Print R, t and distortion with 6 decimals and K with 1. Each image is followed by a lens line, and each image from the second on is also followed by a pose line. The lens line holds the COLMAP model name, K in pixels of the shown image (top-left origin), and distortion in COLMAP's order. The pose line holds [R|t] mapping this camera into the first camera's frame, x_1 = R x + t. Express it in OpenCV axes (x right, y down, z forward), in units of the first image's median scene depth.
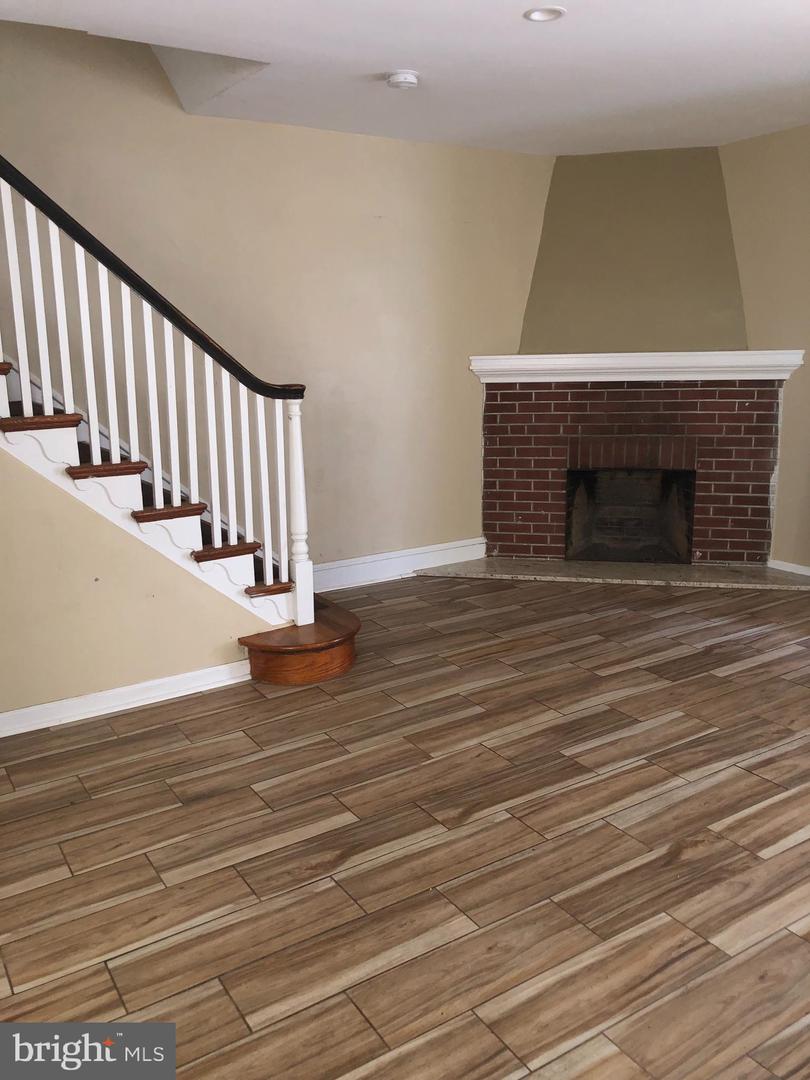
lens RADIAL K [[893.6, 0, 405.0], [0, 893.6, 540.0], [0, 0, 1]] dist [-0.001239, 0.053276]
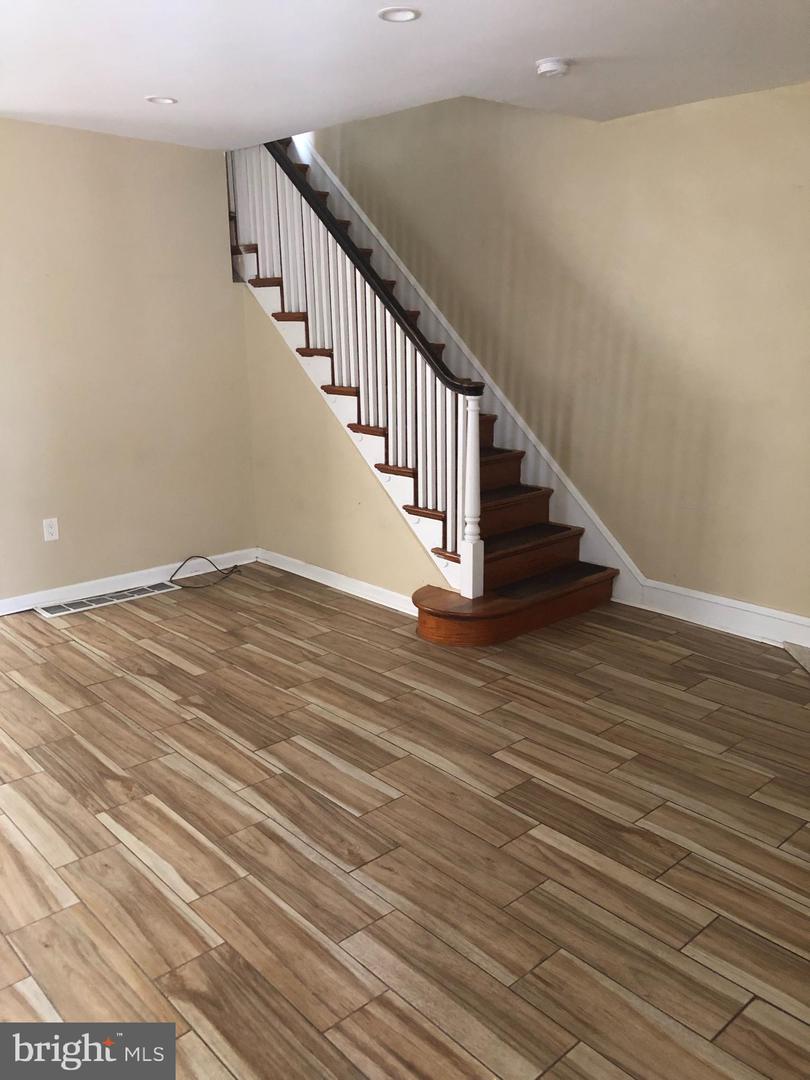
lens RADIAL K [[892.2, 0, 405.0], [0, 892.2, 540.0], [0, 0, 1]] dist [0.089504, -0.217901]
pose [[0.172024, 0.258390, -0.950601, 1.198095], [-0.222091, 0.950315, 0.218122, -0.261865], [0.959731, 0.173598, 0.220863, 0.861247]]
